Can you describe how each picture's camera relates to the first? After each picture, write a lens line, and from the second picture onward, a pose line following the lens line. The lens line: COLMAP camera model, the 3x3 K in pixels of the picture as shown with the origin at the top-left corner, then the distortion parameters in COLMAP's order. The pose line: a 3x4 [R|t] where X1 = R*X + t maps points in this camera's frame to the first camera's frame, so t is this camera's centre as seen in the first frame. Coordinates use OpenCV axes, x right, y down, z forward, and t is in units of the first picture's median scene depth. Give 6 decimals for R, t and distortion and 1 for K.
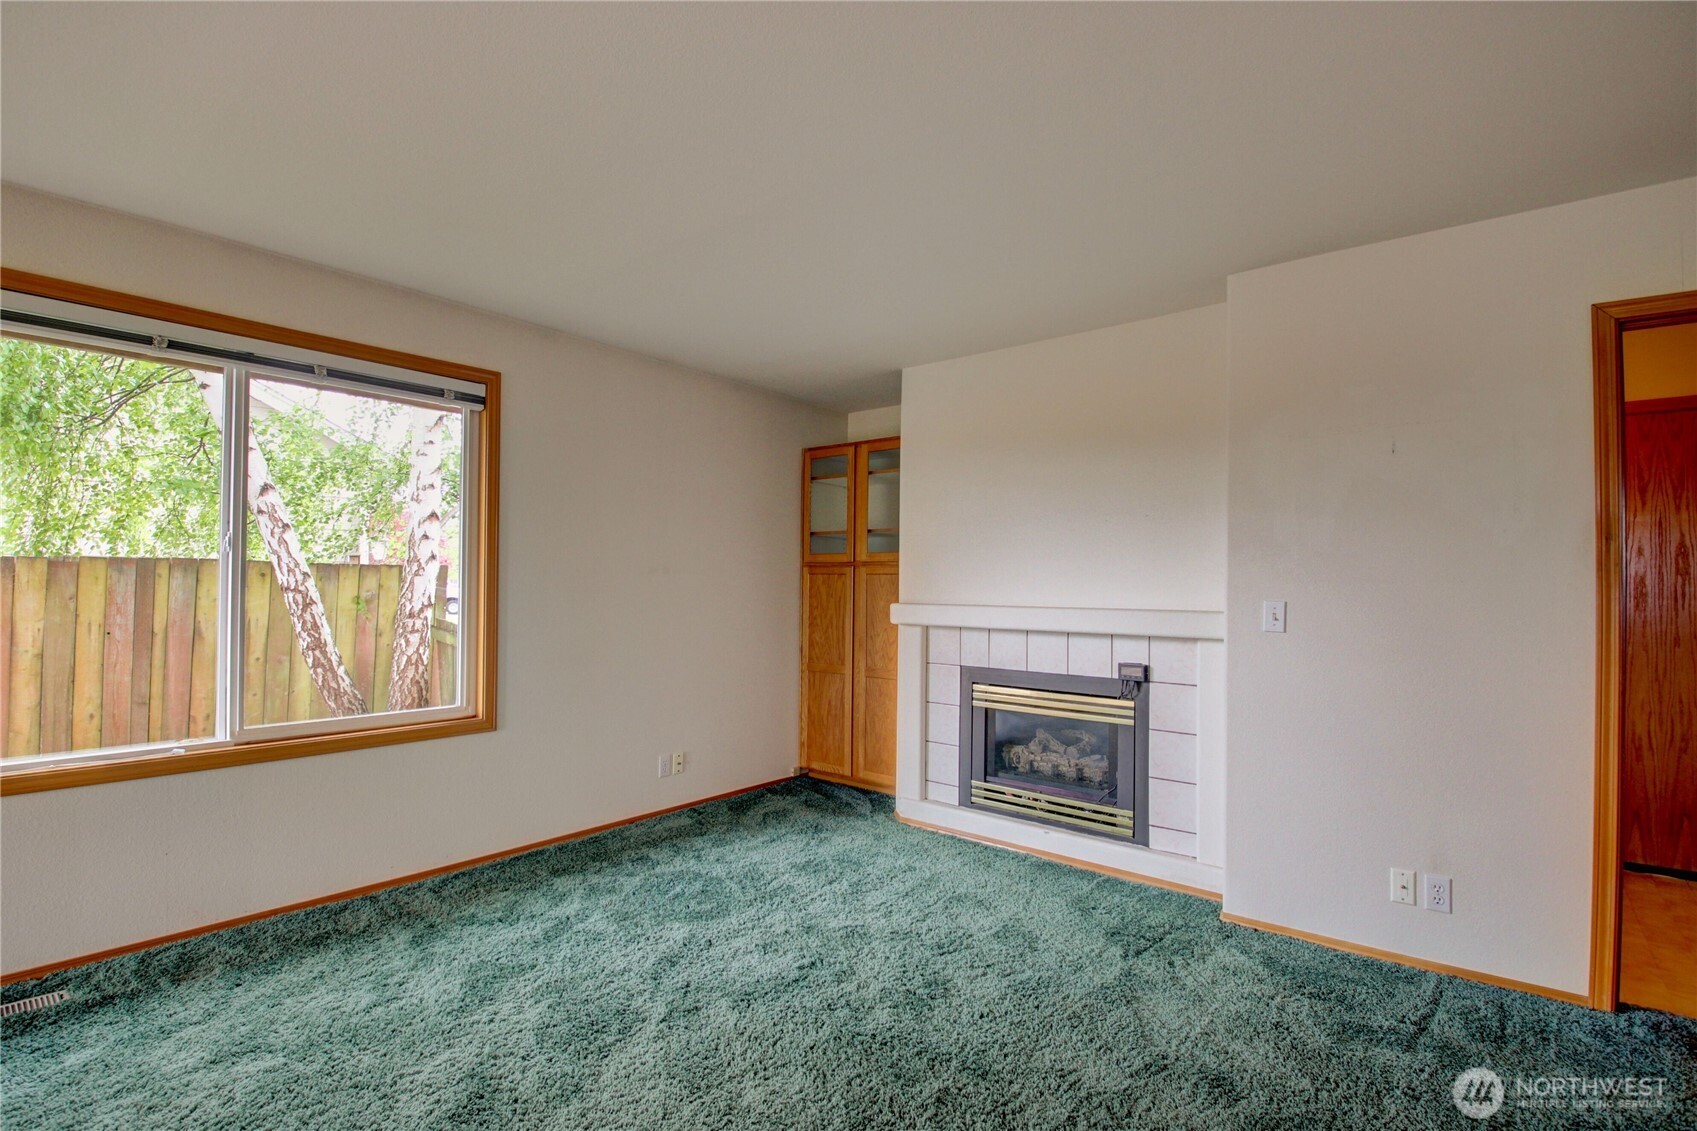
lens RADIAL K [[785.3, 0, 842.6], [0, 785.3, 576.0], [0, 0, 1]] dist [0.015743, -0.026633]
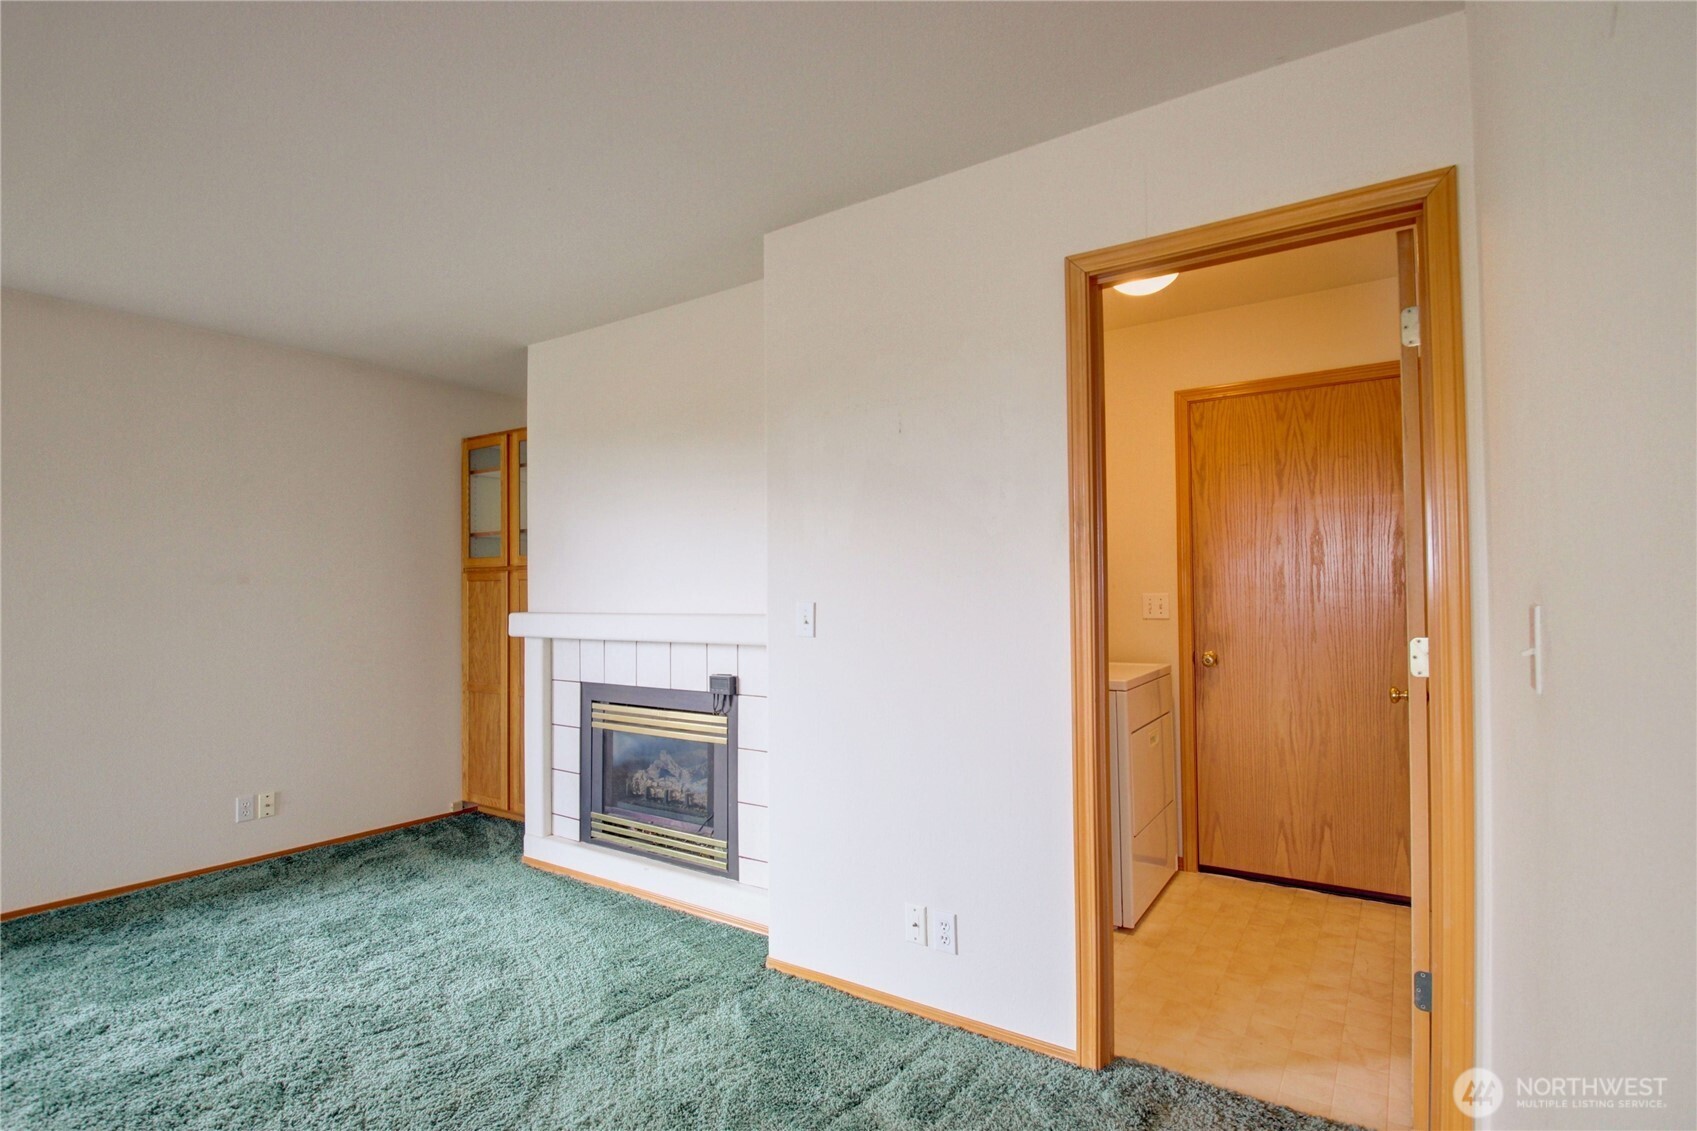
lens RADIAL K [[819.3, 0, 845.3], [0, 819.3, 576.9], [0, 0, 1]] dist [0.019439, -0.030226]
pose [[0.995554, -0.018371, 0.092383, 0.374794], [0.018894, 0.999810, -0.004789, 0.006742], [-0.092278, 0.006513, 0.995712, 0.056851]]
